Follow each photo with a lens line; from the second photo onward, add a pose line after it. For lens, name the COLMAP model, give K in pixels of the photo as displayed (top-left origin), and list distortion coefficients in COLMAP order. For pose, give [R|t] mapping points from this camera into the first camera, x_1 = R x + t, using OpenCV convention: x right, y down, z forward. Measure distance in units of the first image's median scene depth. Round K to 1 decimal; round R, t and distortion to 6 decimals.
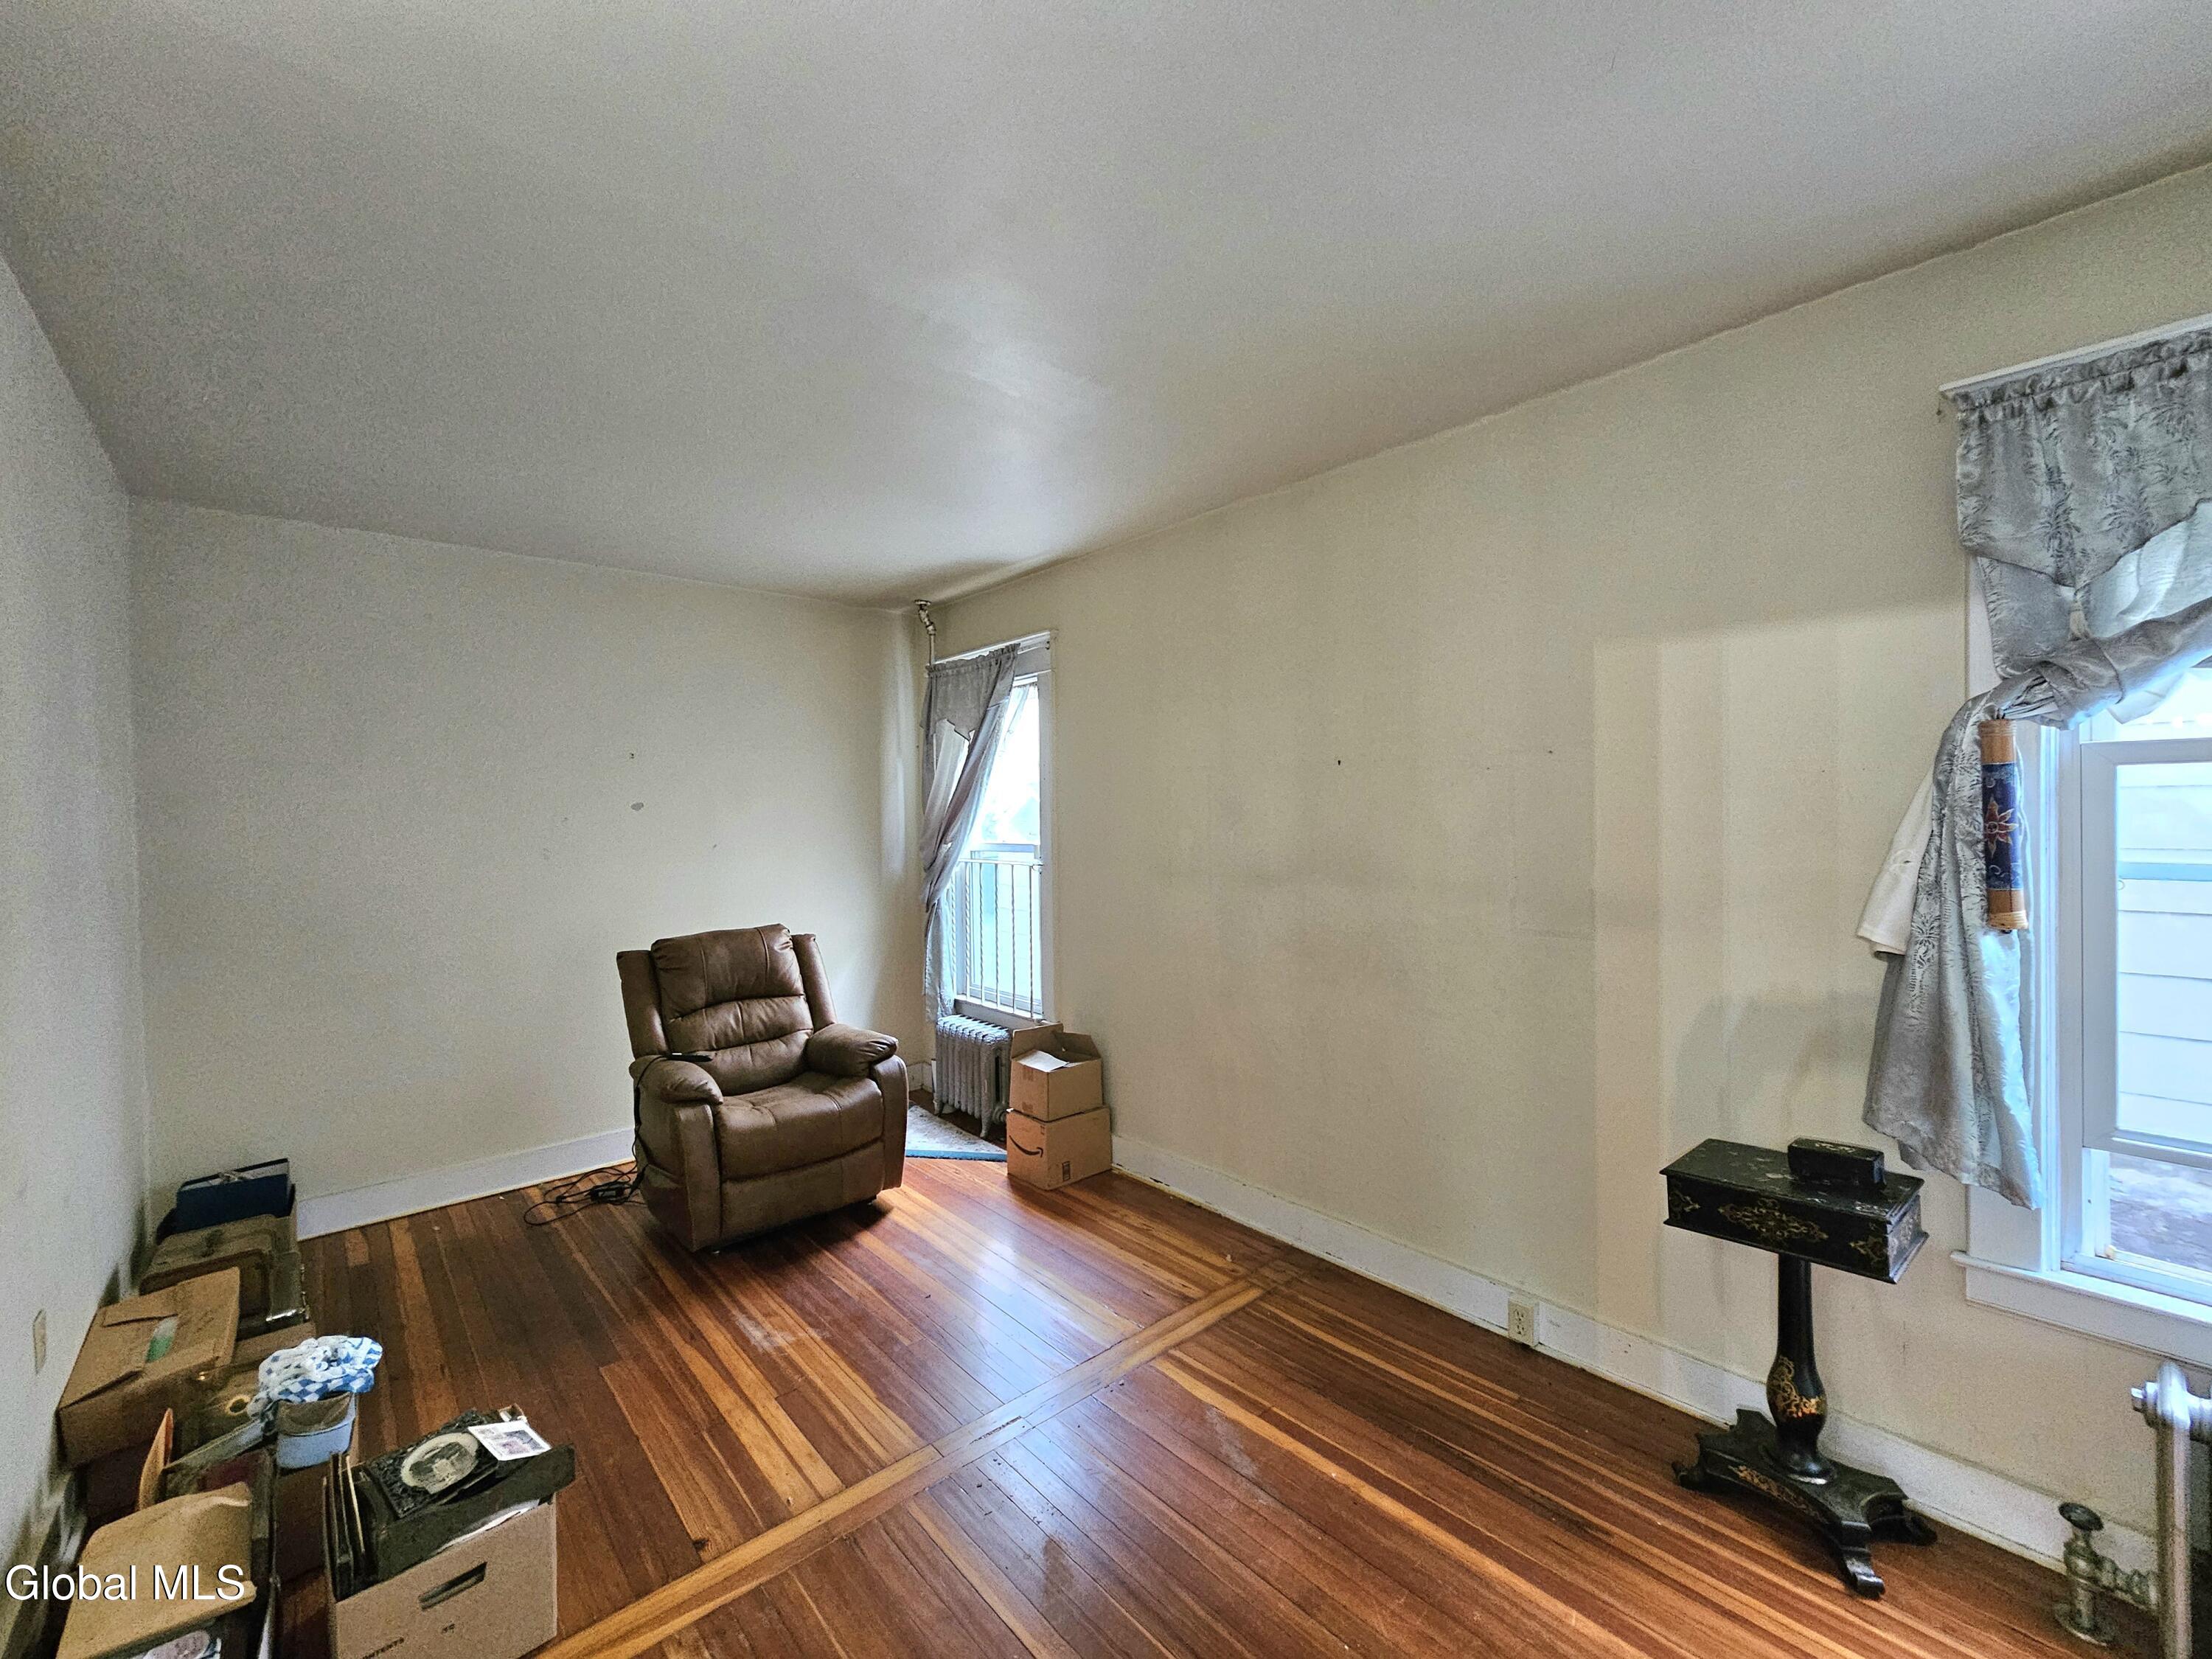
lens RADIAL K [[910.7, 0, 1111.3], [0, 910.7, 821.2], [0, 0, 1]] dist [0.002553, 0.000102]
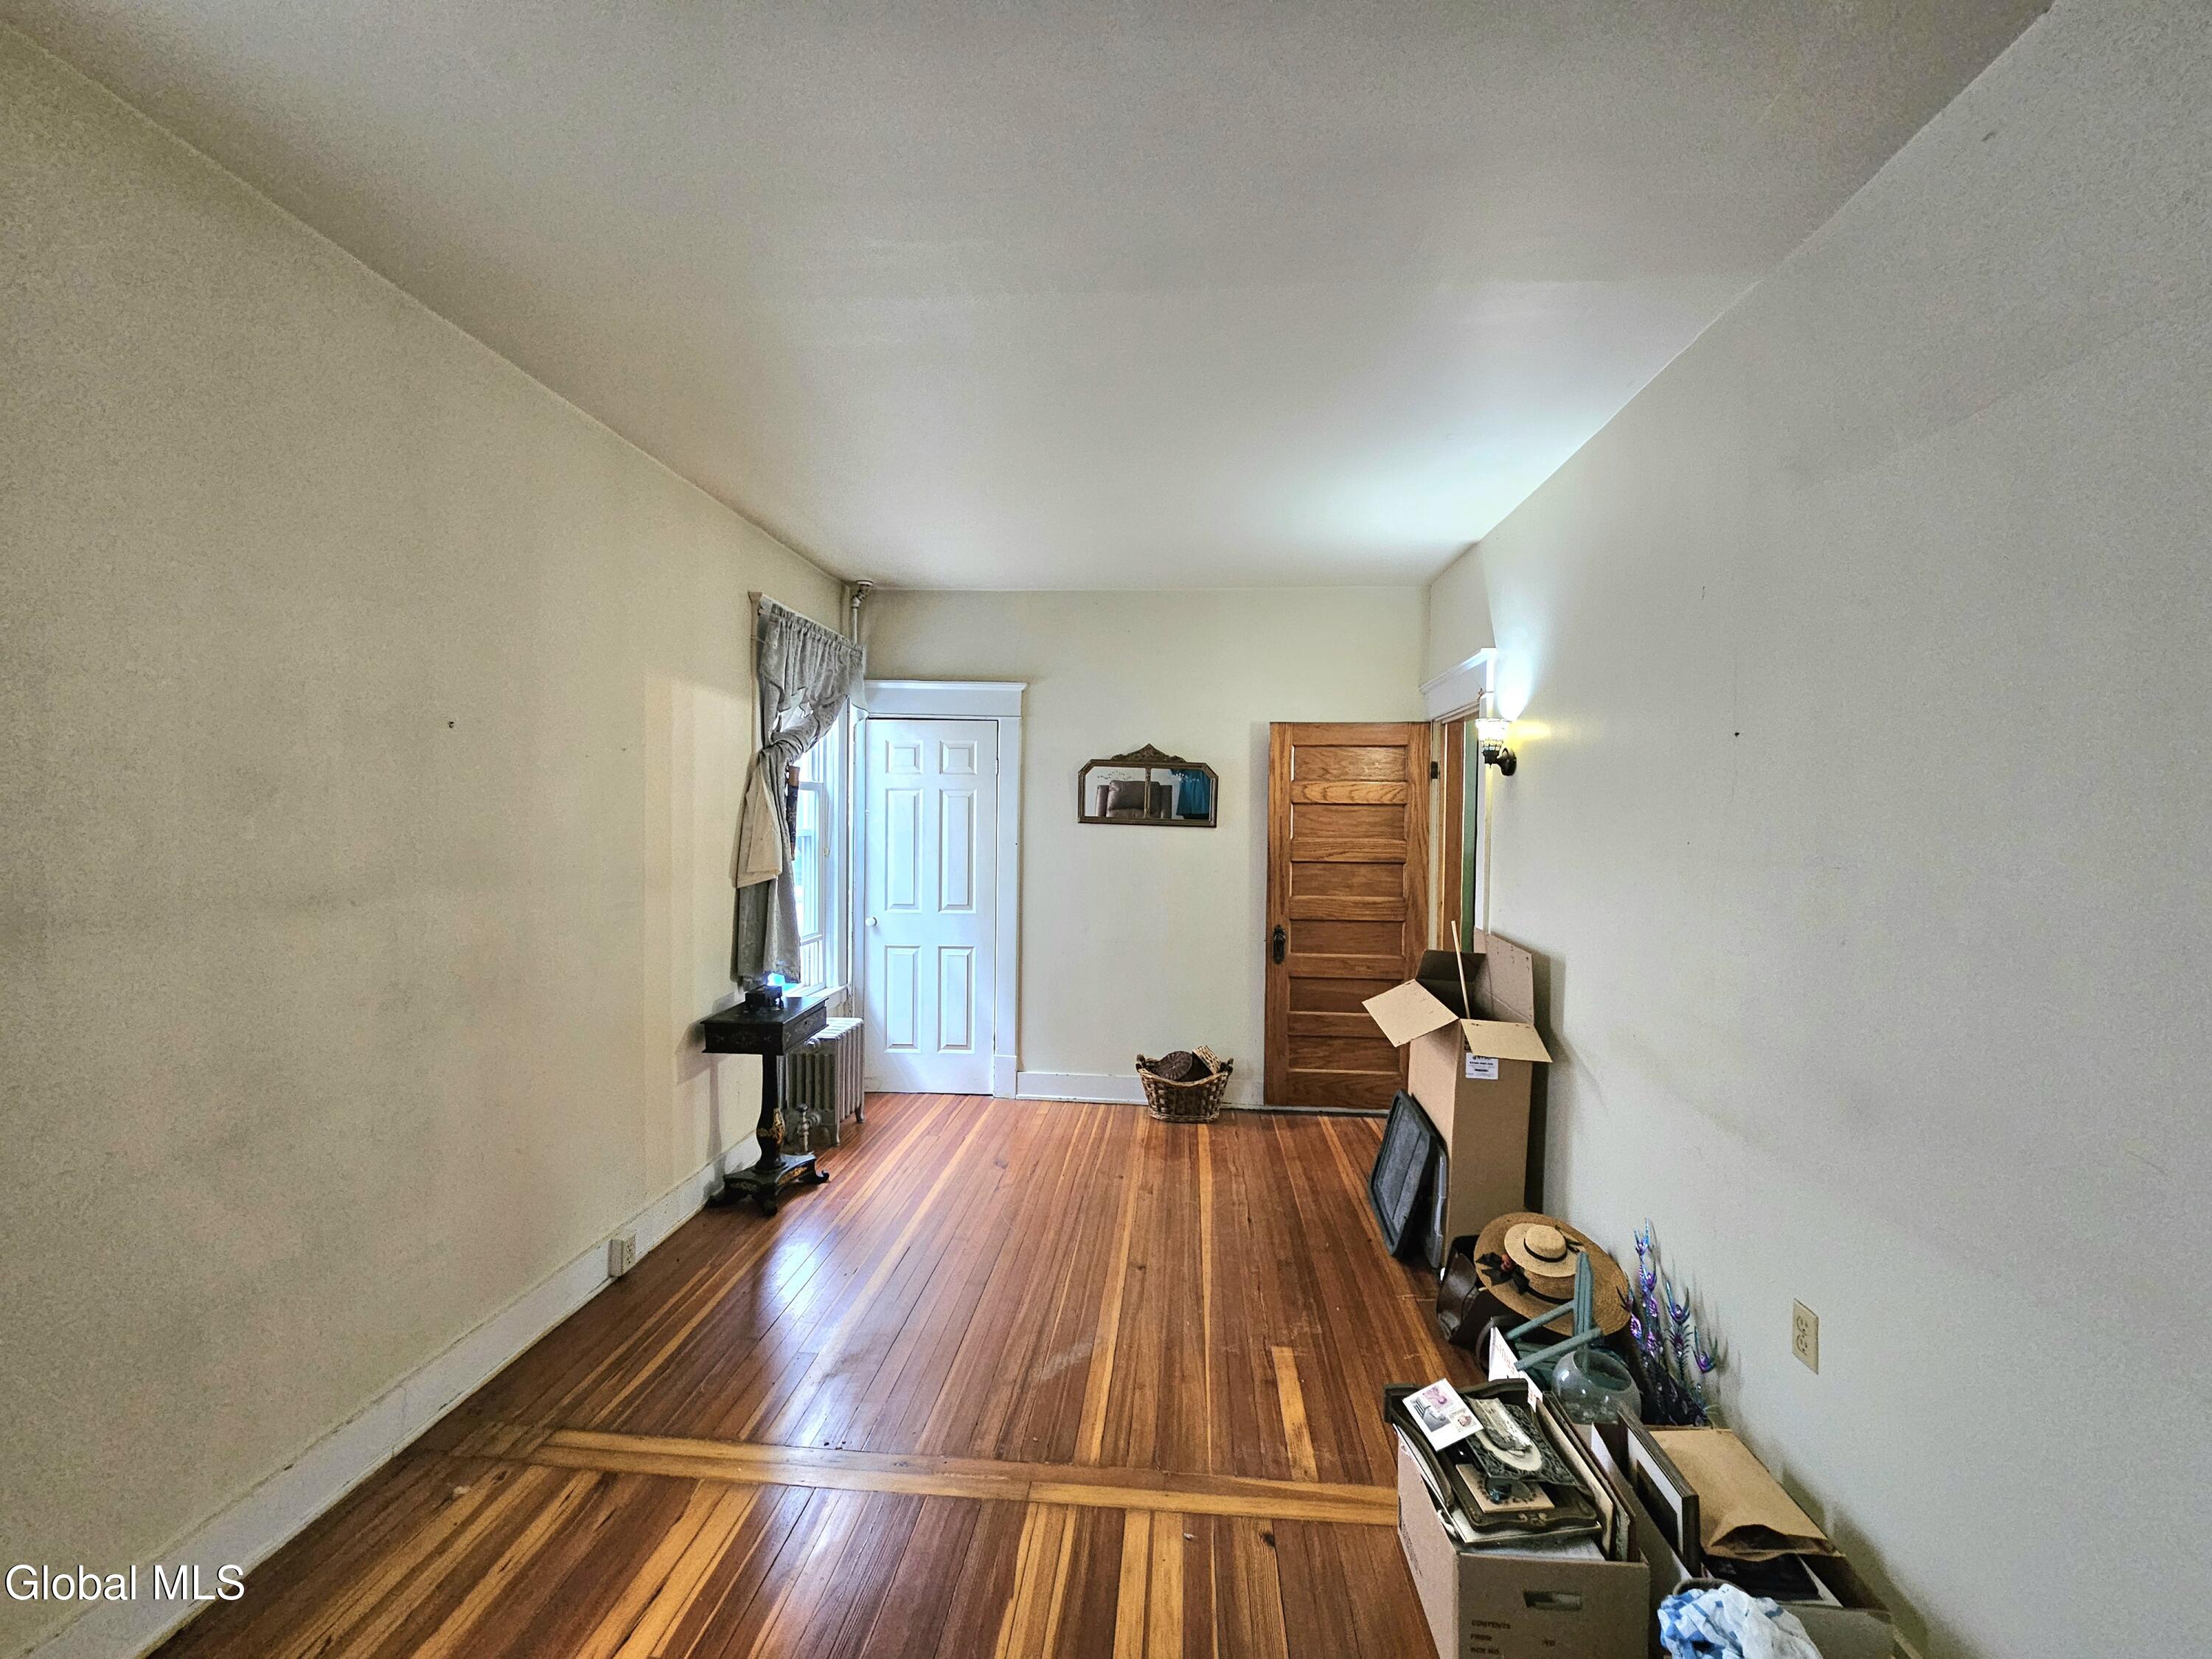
lens RADIAL K [[910.7, 0, 1109.7], [0, 910.7, 832.9], [0, 0, 1]] dist [0.002553, 0.000102]
pose [[-0.688501, -0.007488, 0.725196, -0.935165], [-0.003445, 0.999969, 0.007054, 0.023635], [-0.725227, 0.002359, -0.688506, 1.619858]]
